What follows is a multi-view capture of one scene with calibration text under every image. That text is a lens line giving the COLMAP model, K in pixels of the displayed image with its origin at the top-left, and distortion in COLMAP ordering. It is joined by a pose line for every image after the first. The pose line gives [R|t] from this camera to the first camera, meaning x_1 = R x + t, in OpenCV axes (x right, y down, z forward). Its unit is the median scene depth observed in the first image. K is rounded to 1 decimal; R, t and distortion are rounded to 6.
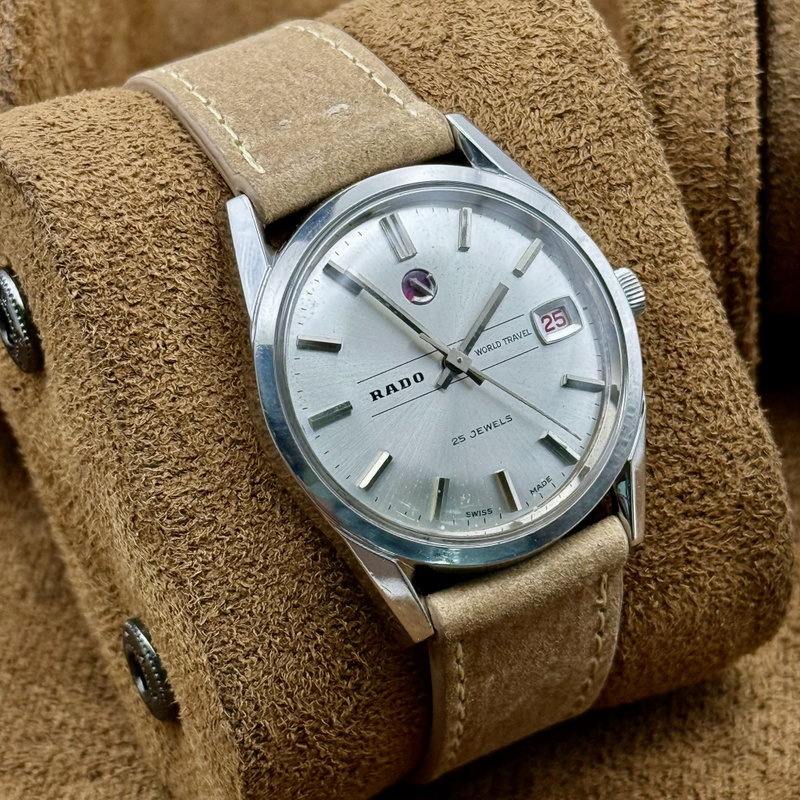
lens RADIAL K [[3107.0, 0, 388.9], [0, 3107.0, 399.1], [0, 0, 1]] dist [0.079875, 0.383905]
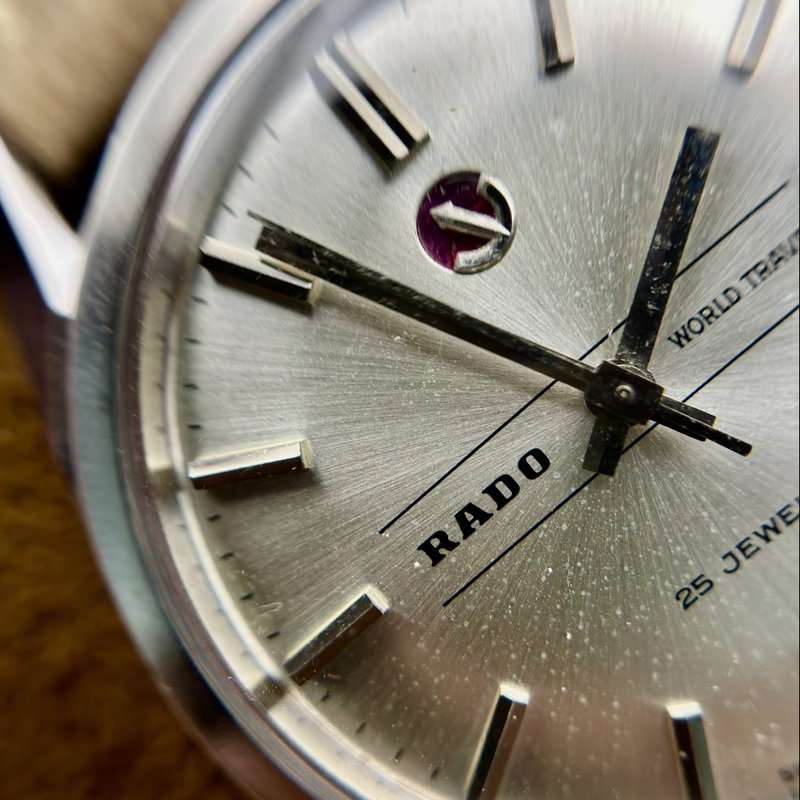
lens RADIAL K [[1395.4, 0, 400.0], [0, 1395.4, 400.0], [0, 0, 1]] dist [0.417255, 0.059980]
pose [[0.909546, -0.254081, -0.328891, 0.051490], [0.339209, 0.911082, 0.234235, -0.058029], [0.240132, -0.324611, 0.914858, 0.835741]]
